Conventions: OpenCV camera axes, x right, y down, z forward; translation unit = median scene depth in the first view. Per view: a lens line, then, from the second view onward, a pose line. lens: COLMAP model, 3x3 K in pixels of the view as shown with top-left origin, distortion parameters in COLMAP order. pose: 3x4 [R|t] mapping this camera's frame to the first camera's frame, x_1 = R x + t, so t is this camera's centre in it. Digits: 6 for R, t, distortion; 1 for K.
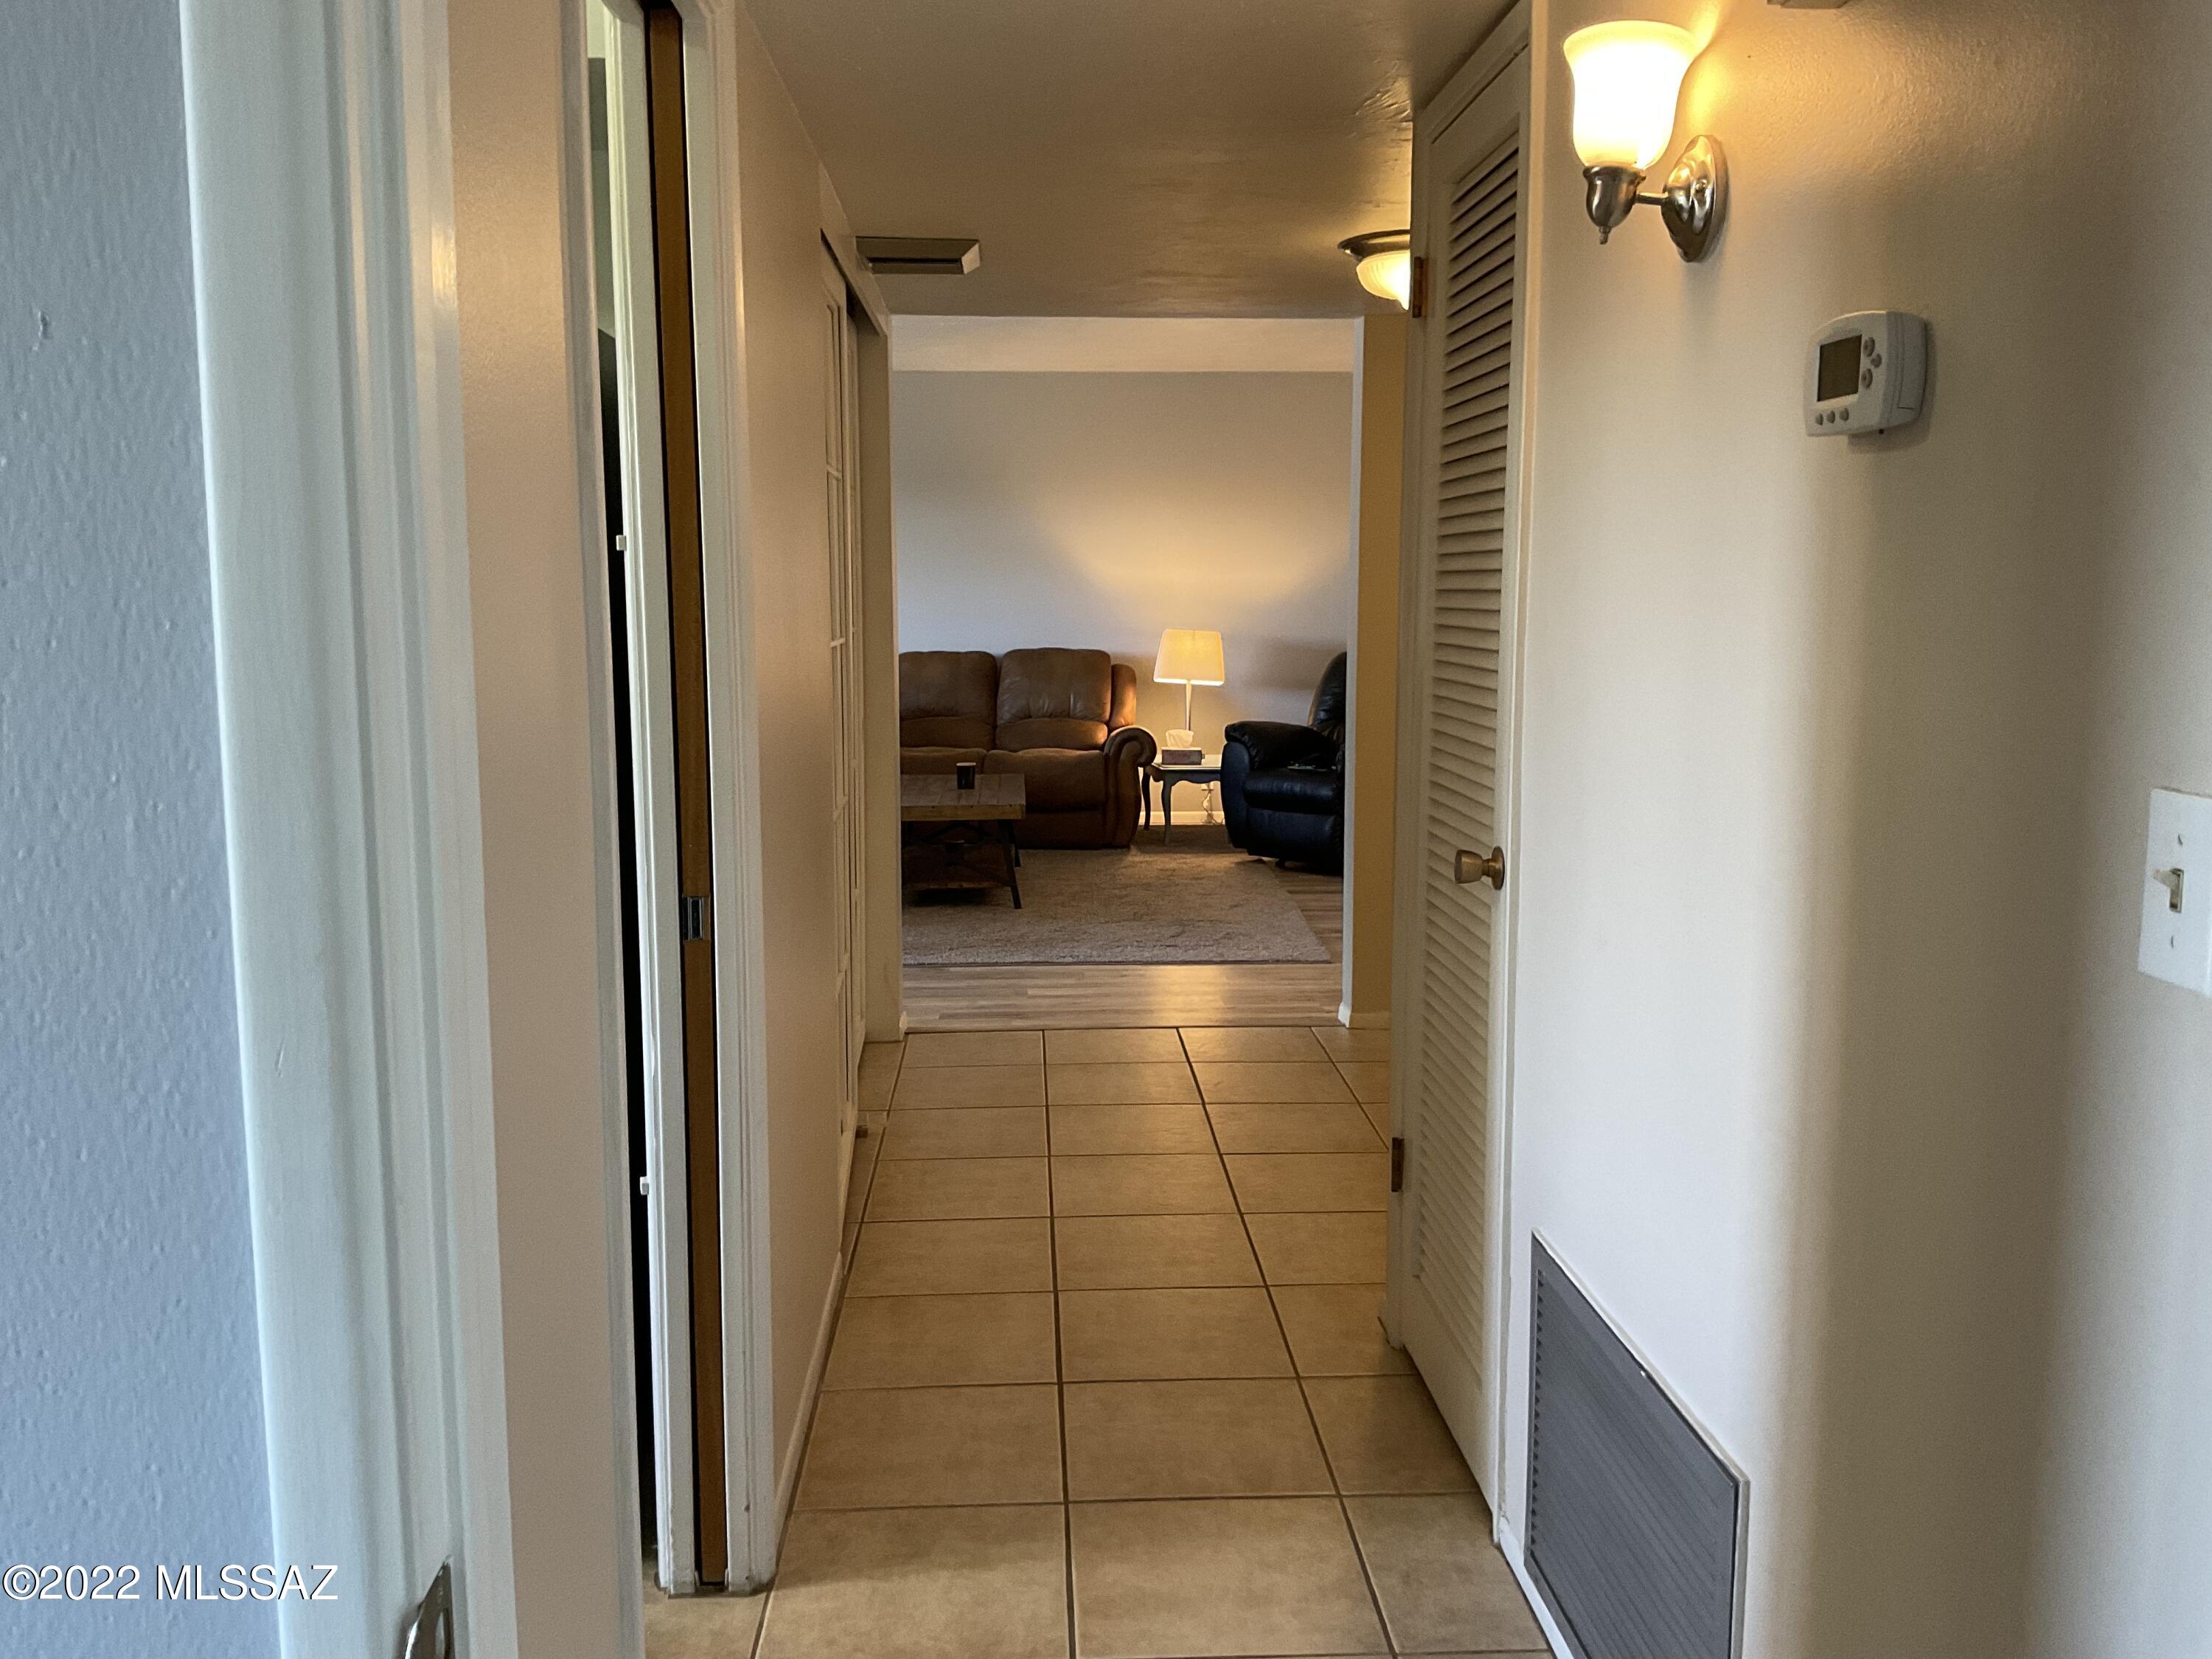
lens RADIAL K [[1825.8, 0, 1105.8], [0, 1825.8, 831.4], [0, 0, 1]] dist [0.071819, -0.118392]
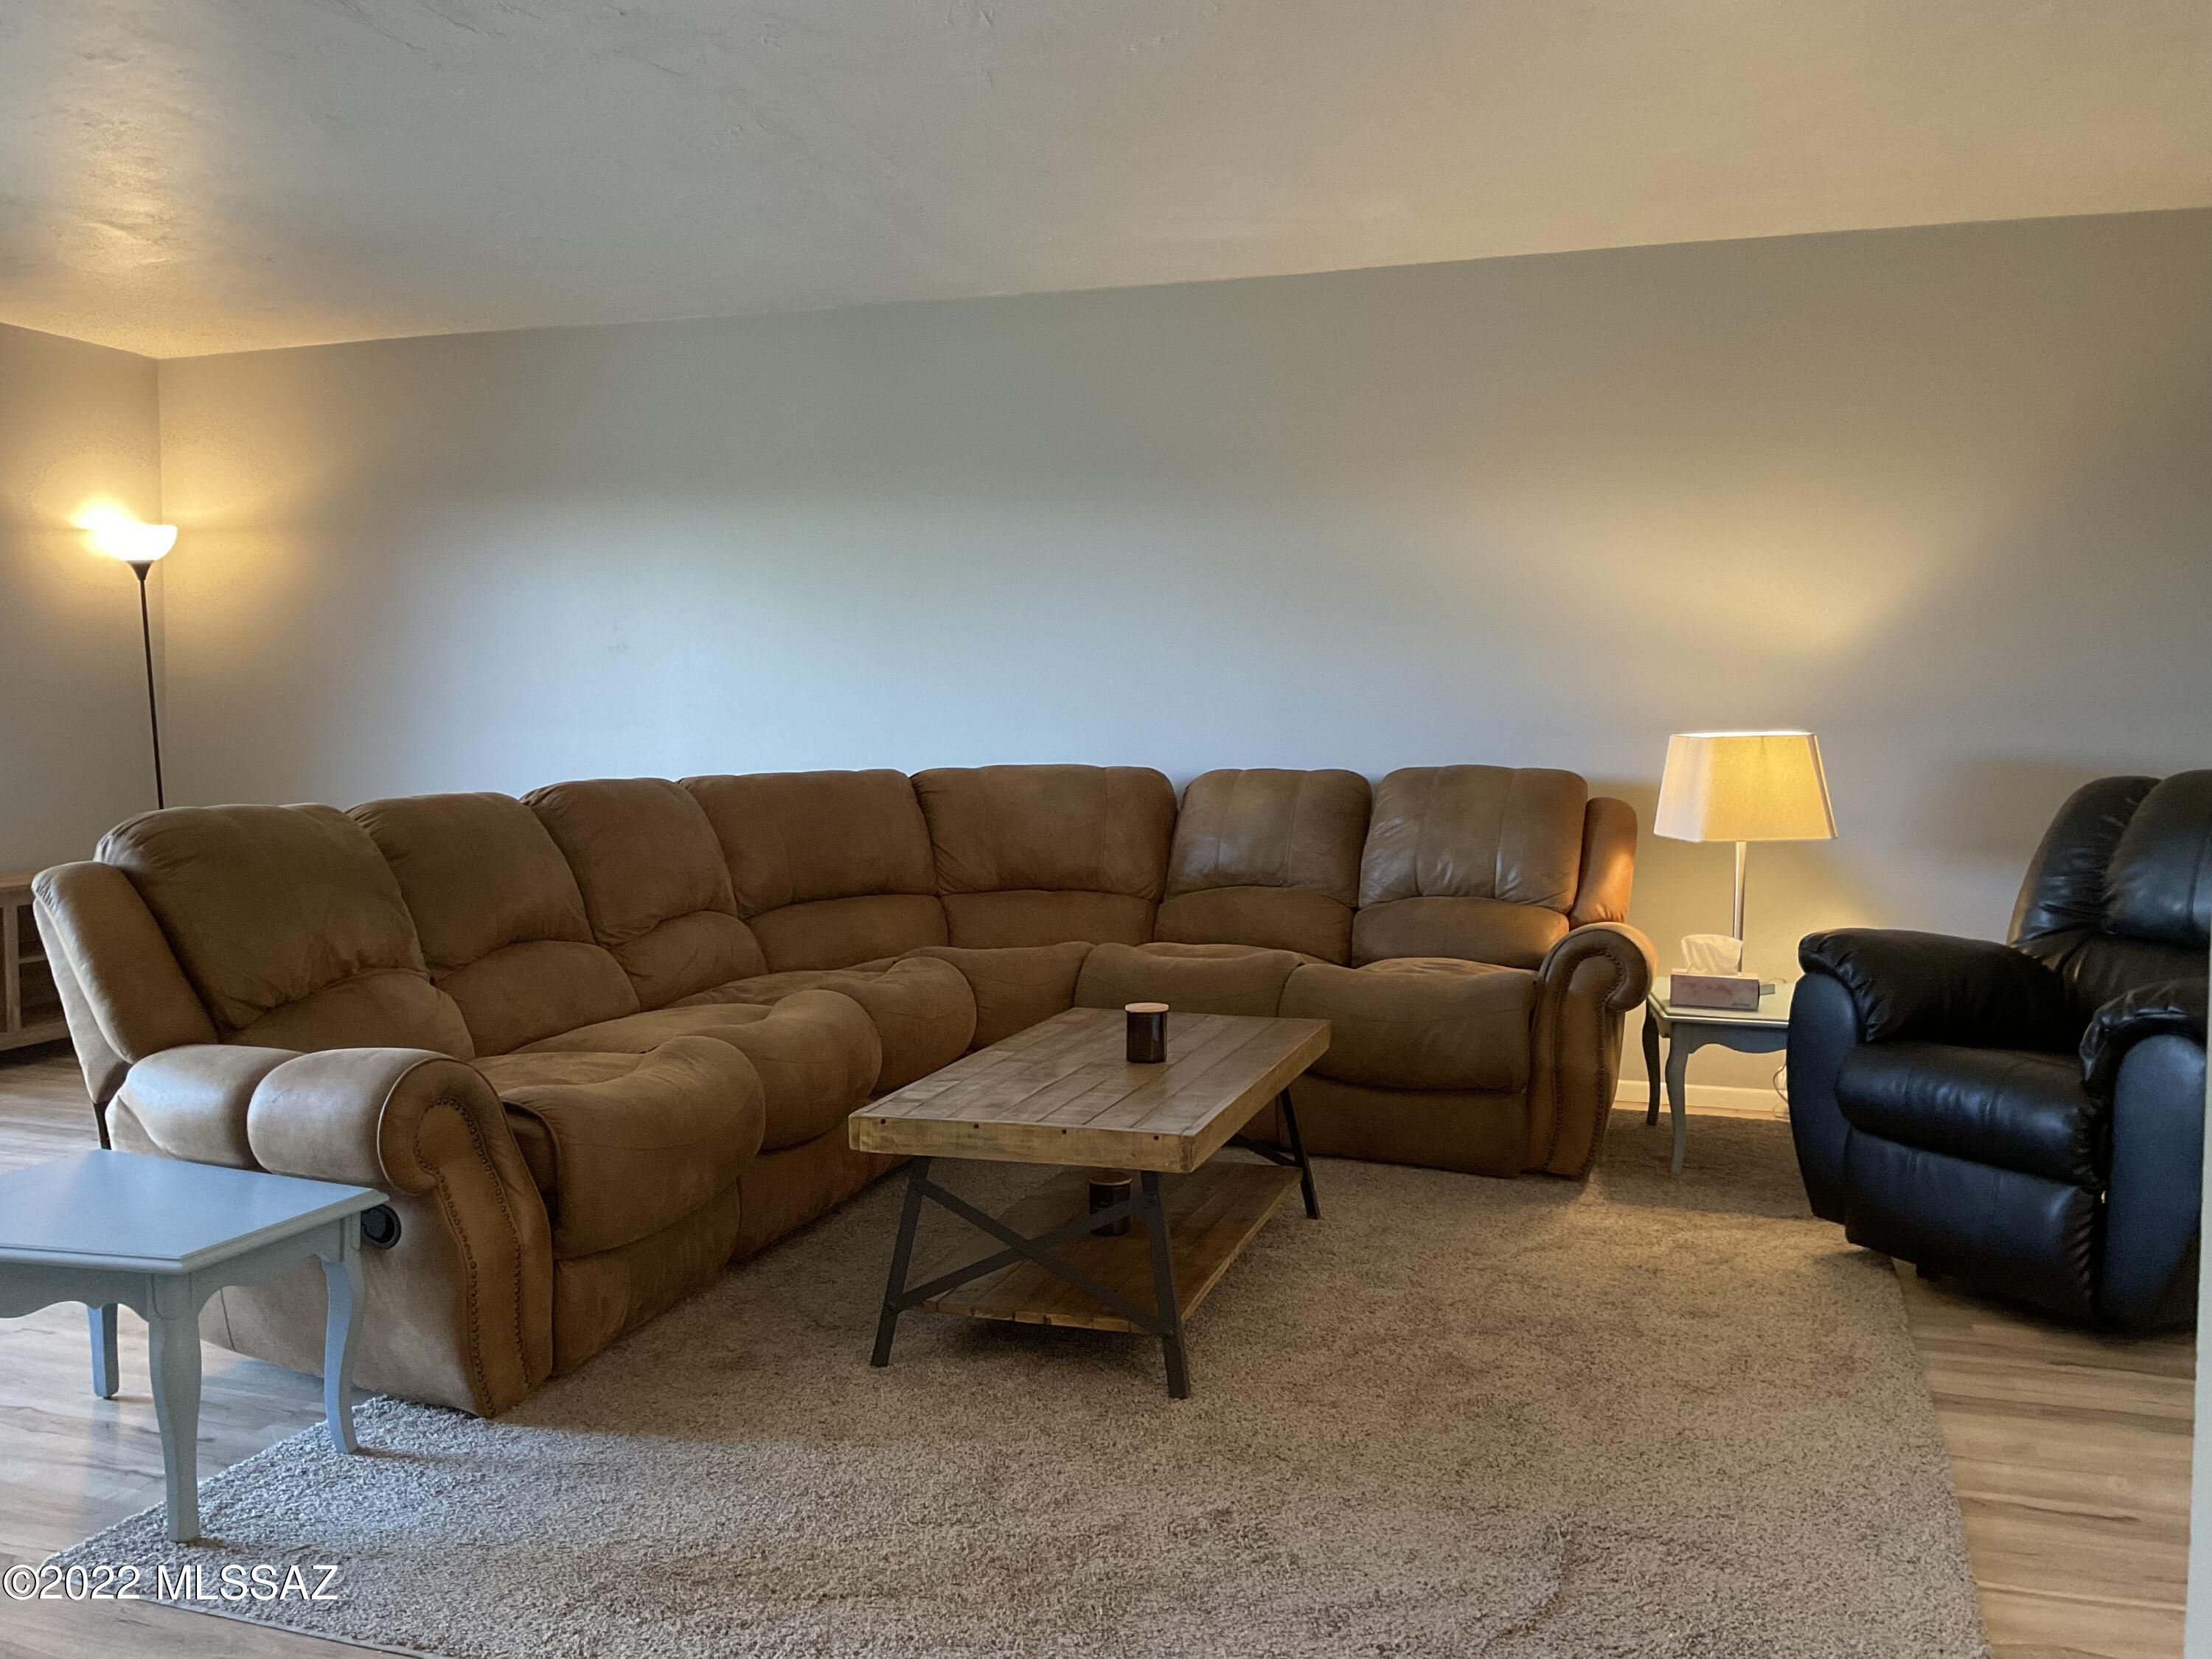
lens RADIAL K [[1825.8, 0, 1099.6], [0, 1825.8, 825.5], [0, 0, 1]] dist [0.071819, -0.118392]
pose [[0.938724, 0.025981, -0.343690, 0.054057], [-0.053418, 0.996073, -0.070603, -0.040610], [0.340506, 0.084636, 0.936425, 0.478145]]
